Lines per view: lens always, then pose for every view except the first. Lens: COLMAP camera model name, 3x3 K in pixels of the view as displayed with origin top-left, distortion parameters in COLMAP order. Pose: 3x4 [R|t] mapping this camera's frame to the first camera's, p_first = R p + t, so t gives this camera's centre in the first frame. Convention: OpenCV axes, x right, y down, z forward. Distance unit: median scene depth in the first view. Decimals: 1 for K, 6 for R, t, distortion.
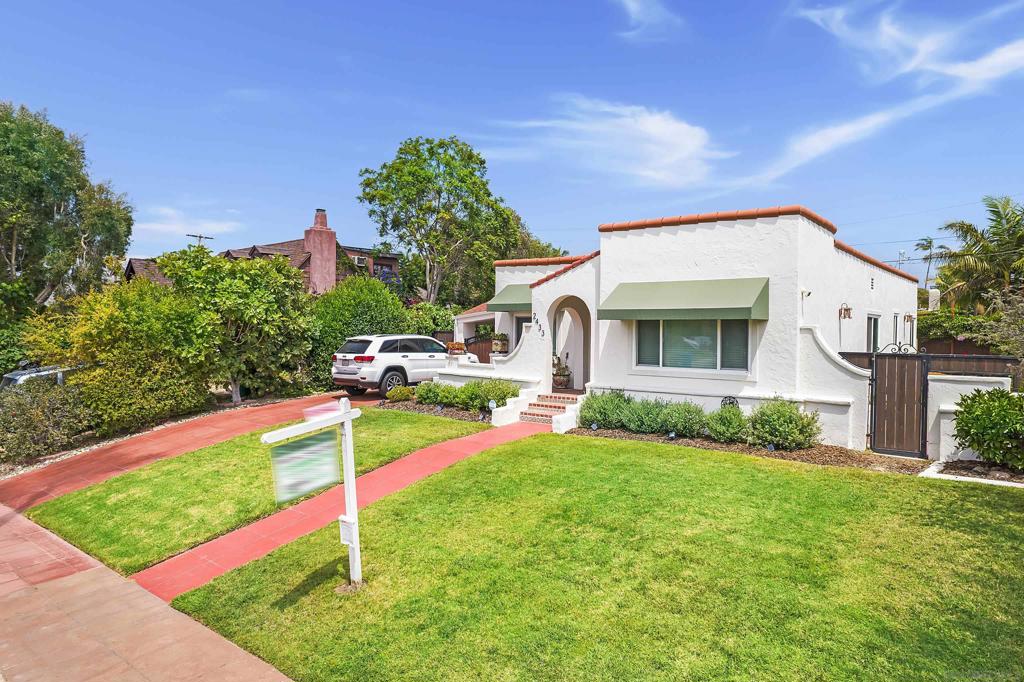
lens RADIAL K [[648.2, 0, 512.0], [0, 648.2, 341.0], [0, 0, 1]] dist [-0.037530, 0.000702]
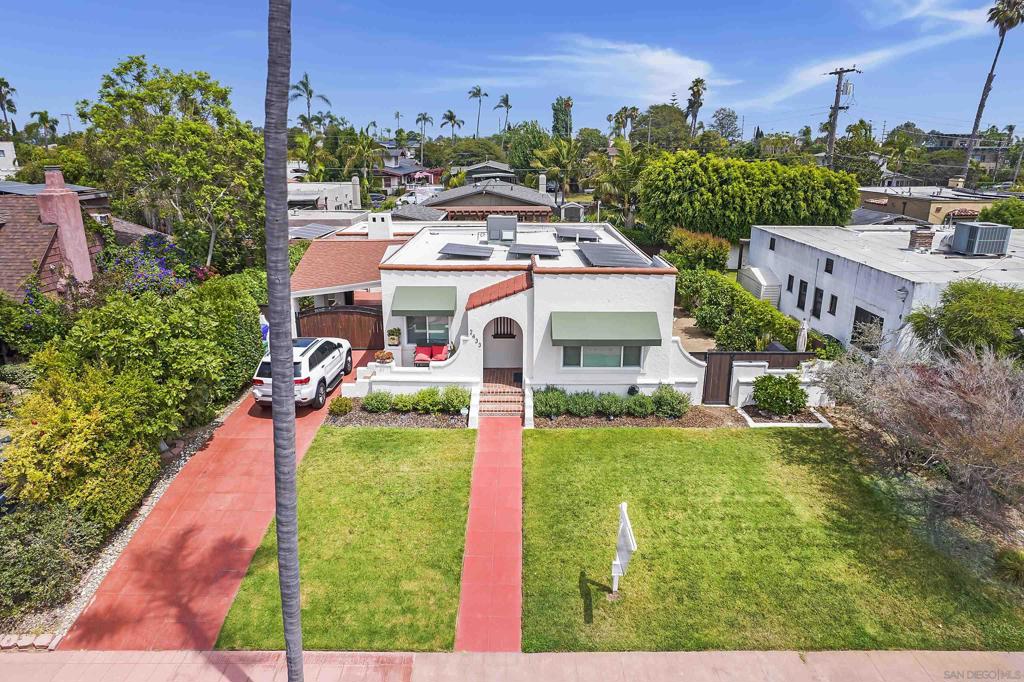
lens RADIAL K [[648.2, 0, 512.0], [0, 648.2, 341.0], [0, 0, 1]] dist [-0.037530, 0.000702]
pose [[0.784392, -0.186662, 0.591512, -0.788706], [0.019983, 0.960754, 0.276683, -0.445839], [-0.619943, -0.205207, 0.757338, -0.016837]]
